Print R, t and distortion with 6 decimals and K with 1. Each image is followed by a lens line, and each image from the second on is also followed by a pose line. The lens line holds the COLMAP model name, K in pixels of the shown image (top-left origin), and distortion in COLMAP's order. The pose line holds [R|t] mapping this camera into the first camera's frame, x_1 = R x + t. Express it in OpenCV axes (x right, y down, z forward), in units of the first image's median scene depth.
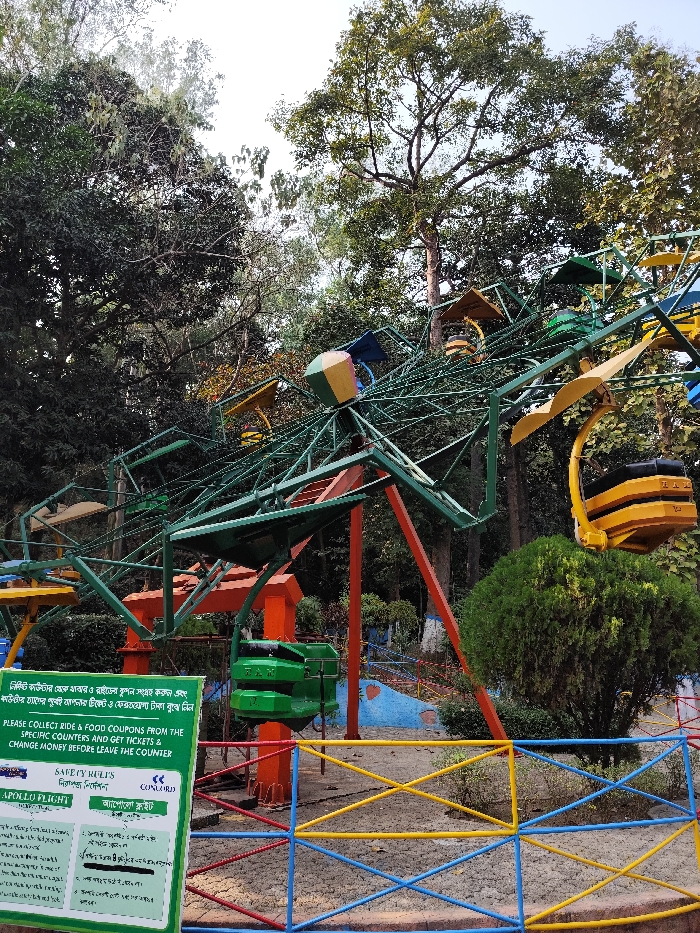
lens RADIAL K [[626.6, 0, 348.6], [0, 626.6, 463.1], [0, 0, 1]] dist [0.022178, -0.028495]
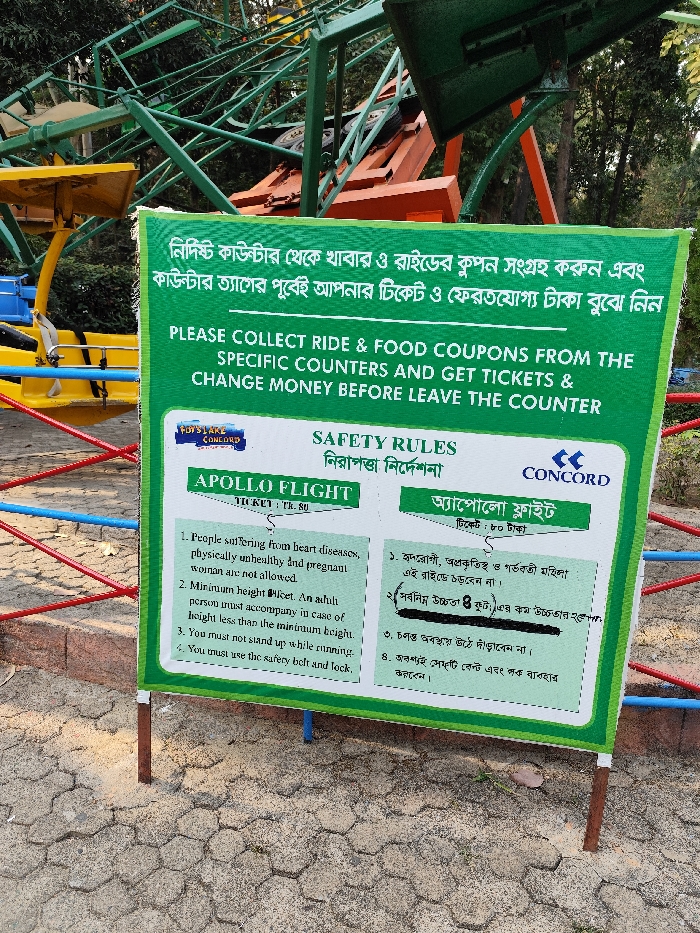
lens RADIAL K [[626.6, 0, 352.9], [0, 626.6, 463.9], [0, 0, 1]] dist [0.022178, -0.028495]
pose [[0.998502, 0.024545, 0.048904, -0.459287], [-0.044545, 0.883672, 0.465983, 0.296779], [-0.031778, -0.467463, 0.883441, 0.593780]]
